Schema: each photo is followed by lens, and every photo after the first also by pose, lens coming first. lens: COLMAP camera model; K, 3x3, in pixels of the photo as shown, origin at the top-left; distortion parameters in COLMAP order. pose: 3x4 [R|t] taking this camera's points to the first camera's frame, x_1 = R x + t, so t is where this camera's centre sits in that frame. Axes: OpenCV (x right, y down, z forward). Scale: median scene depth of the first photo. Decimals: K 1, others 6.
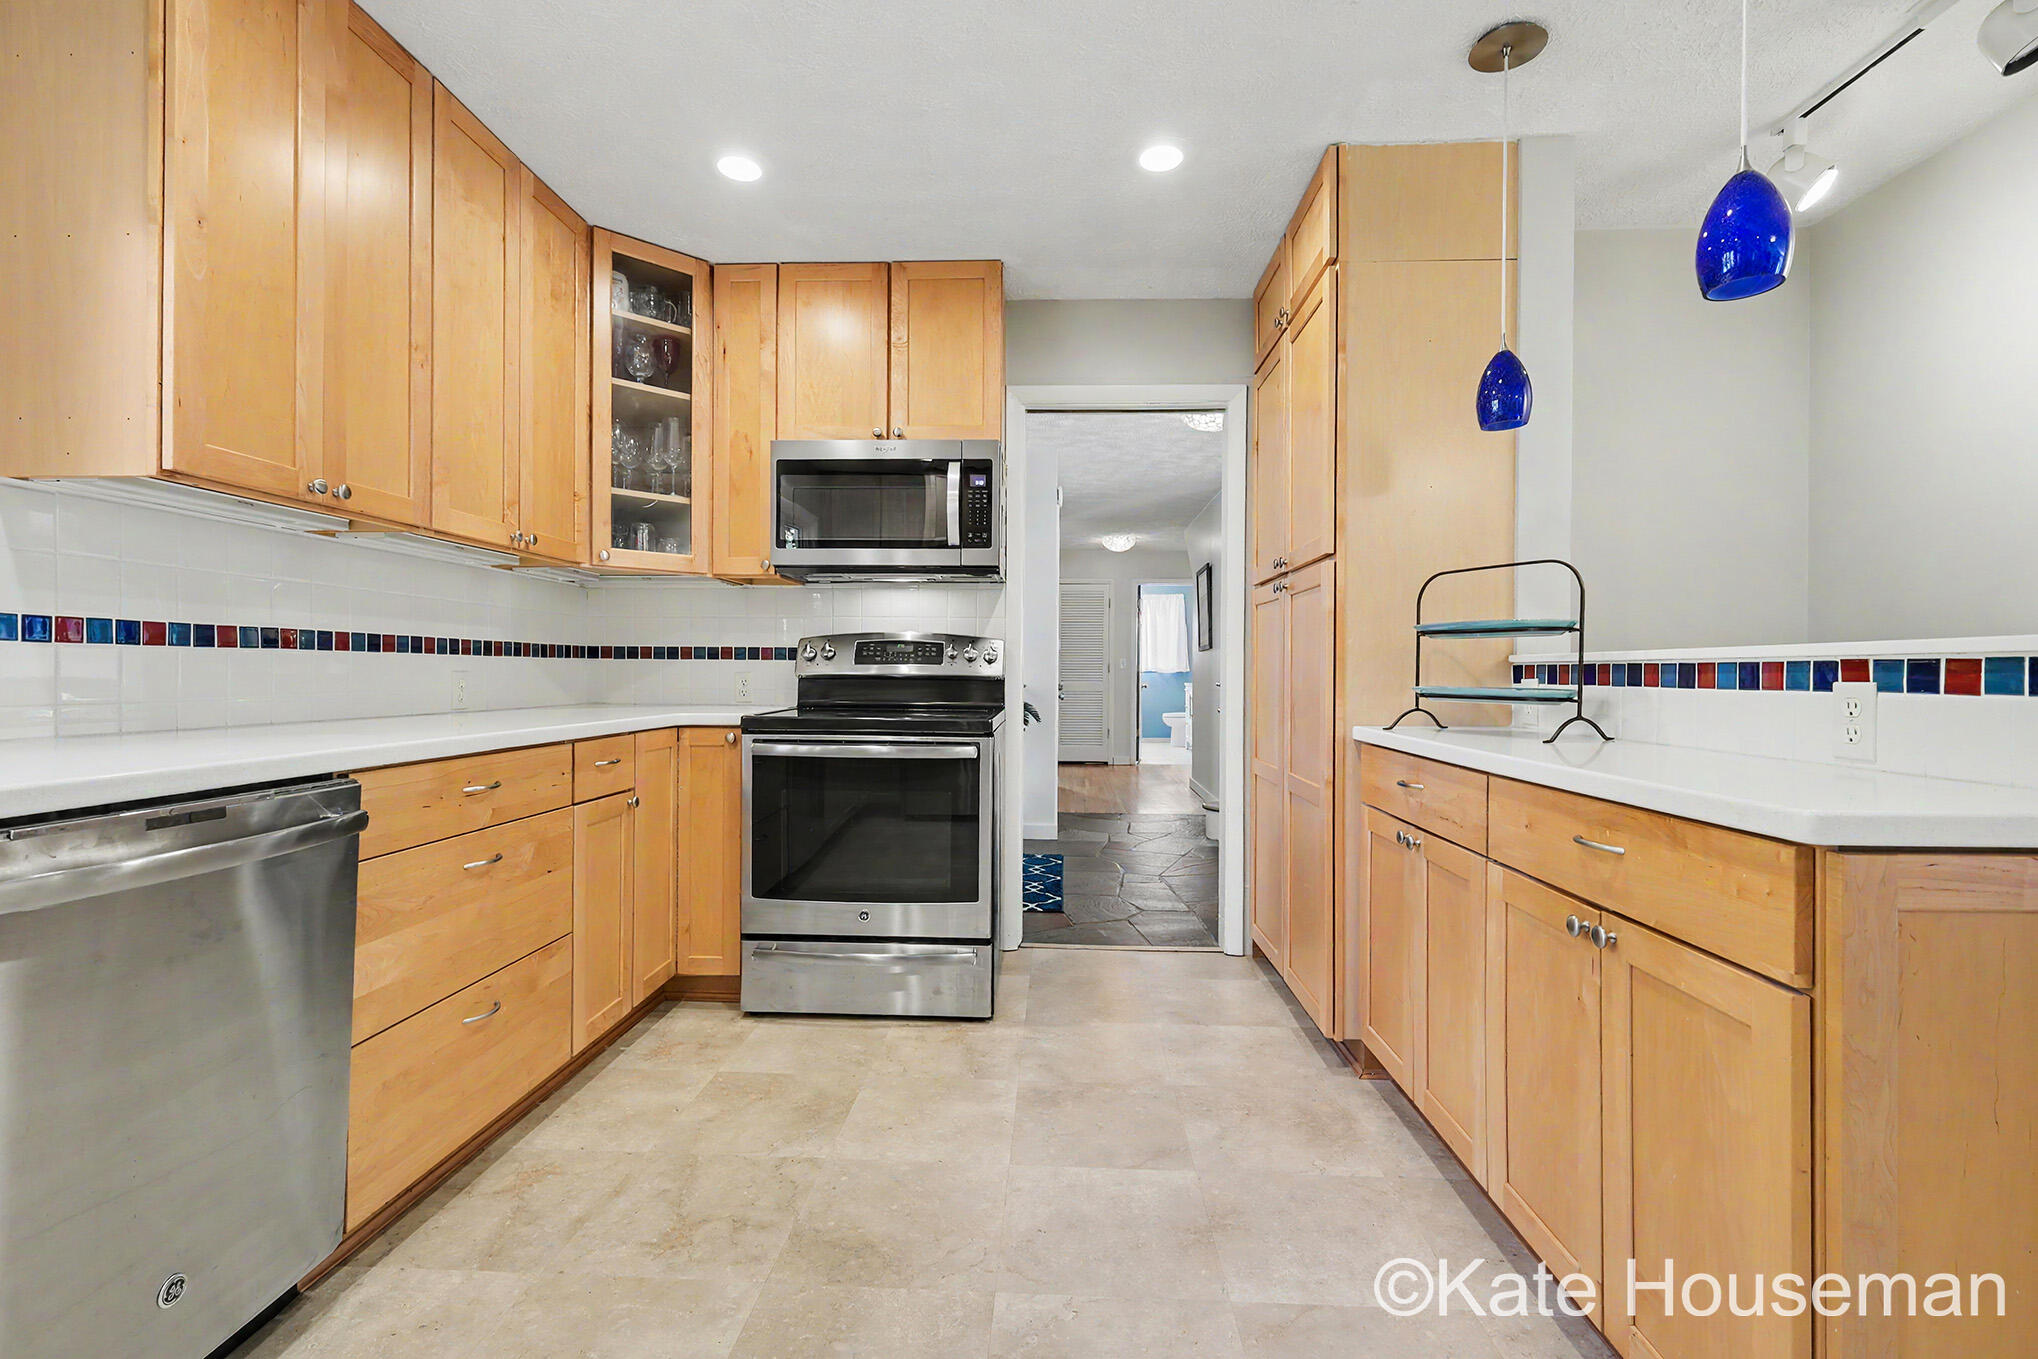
lens RADIAL K [[891.5, 0, 1010.0], [0, 891.5, 672.1], [0, 0, 1]] dist [0.002710, 0.000676]
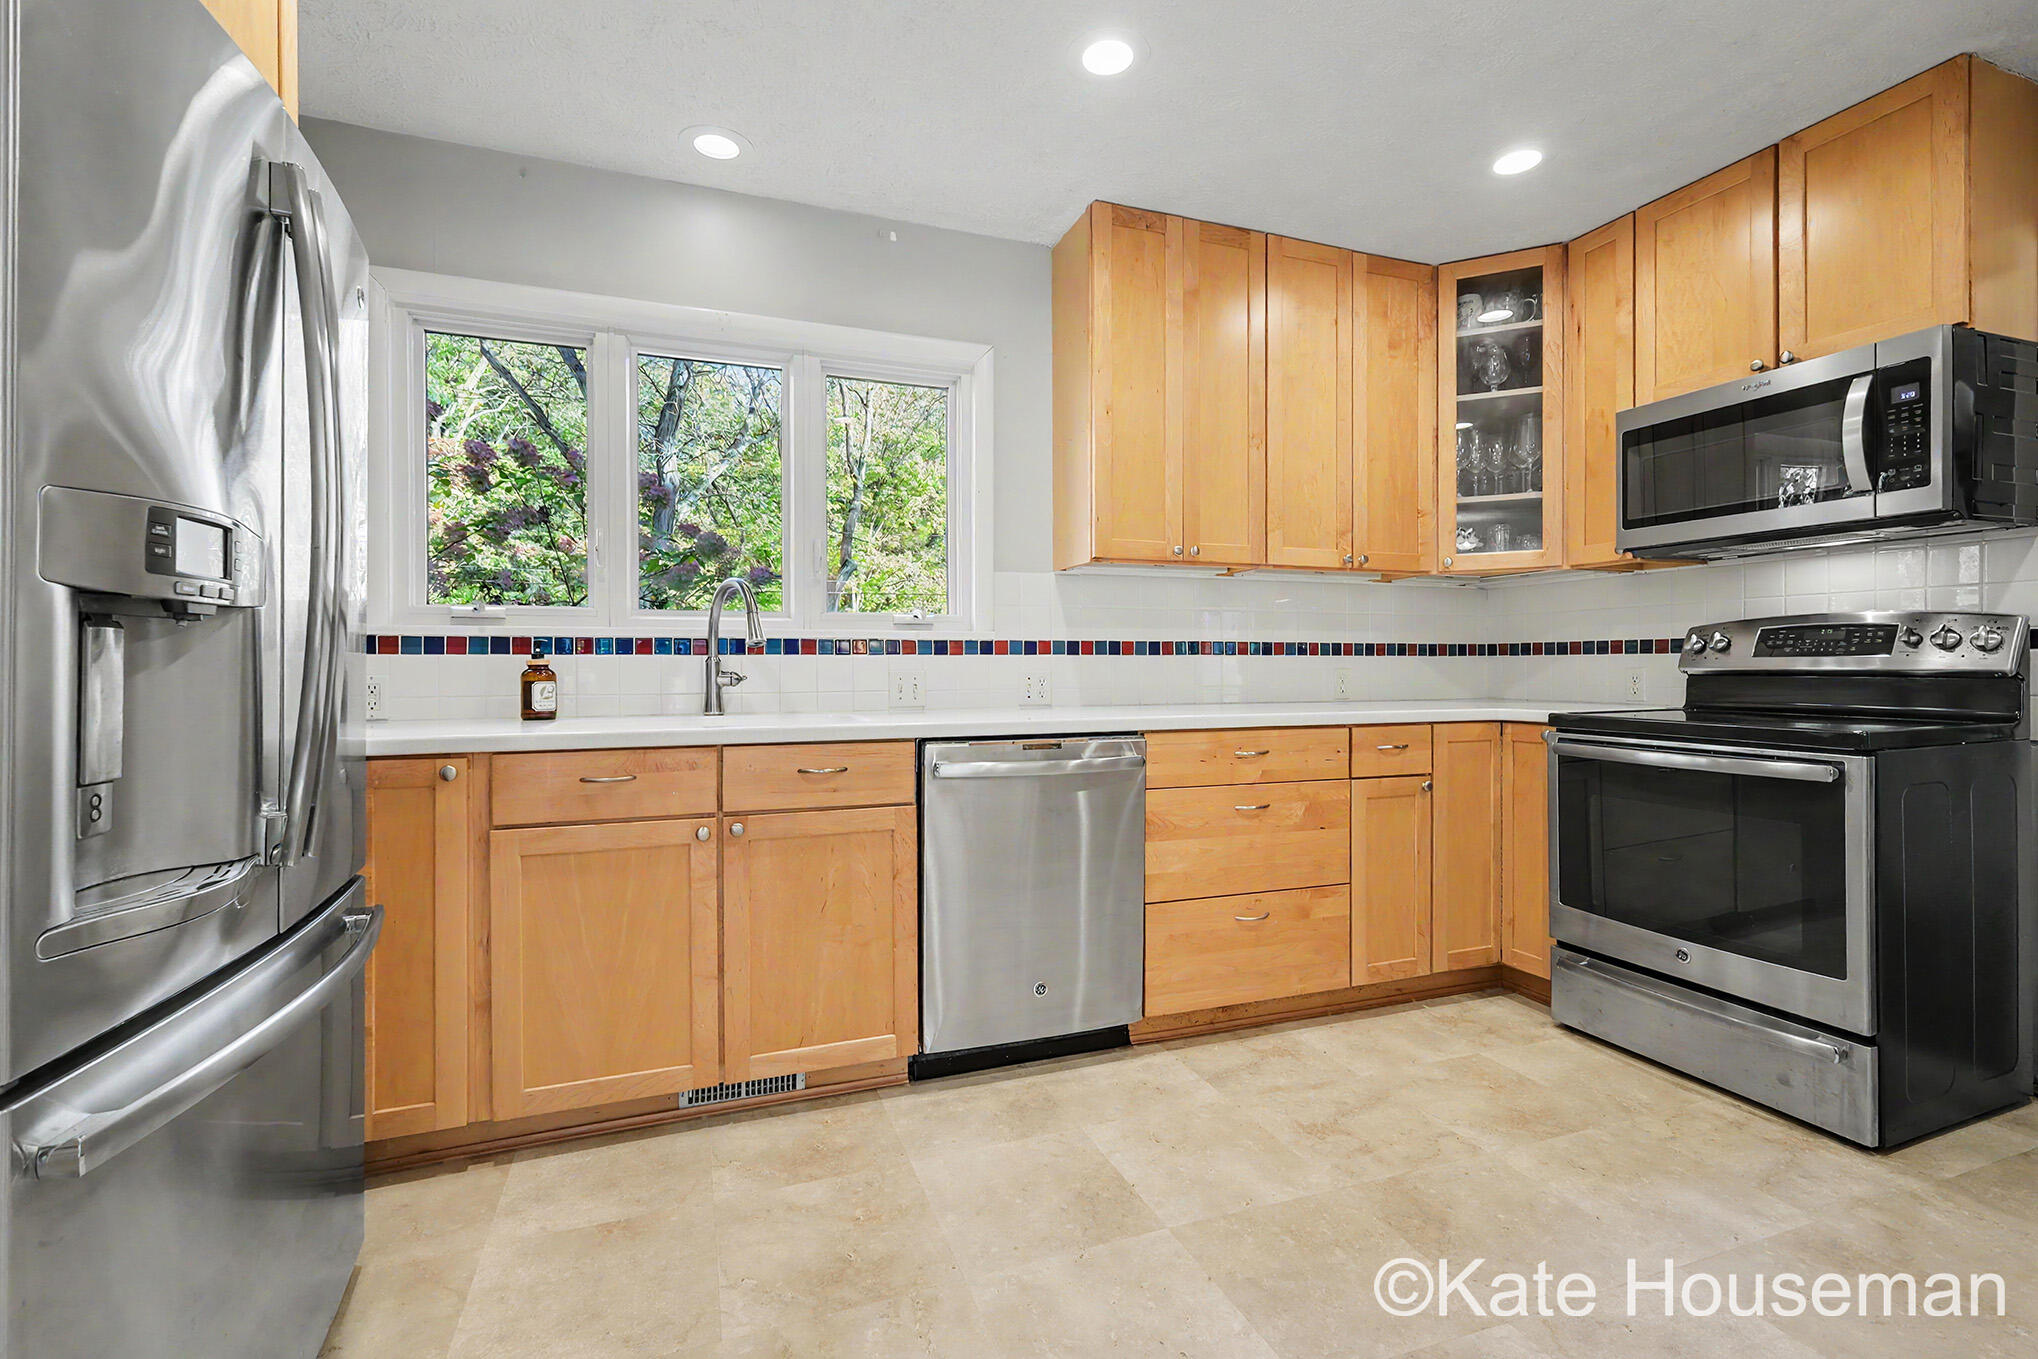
lens RADIAL K [[891.5, 0, 1010.0], [0, 891.5, 672.1], [0, 0, 1]] dist [0.002710, 0.000676]
pose [[0.392398, -0.002030, -0.919793, 0.361372], [0.005243, 0.999986, 0.000029, 0.001433], [0.919780, -0.004834, 0.392404, 0.081852]]
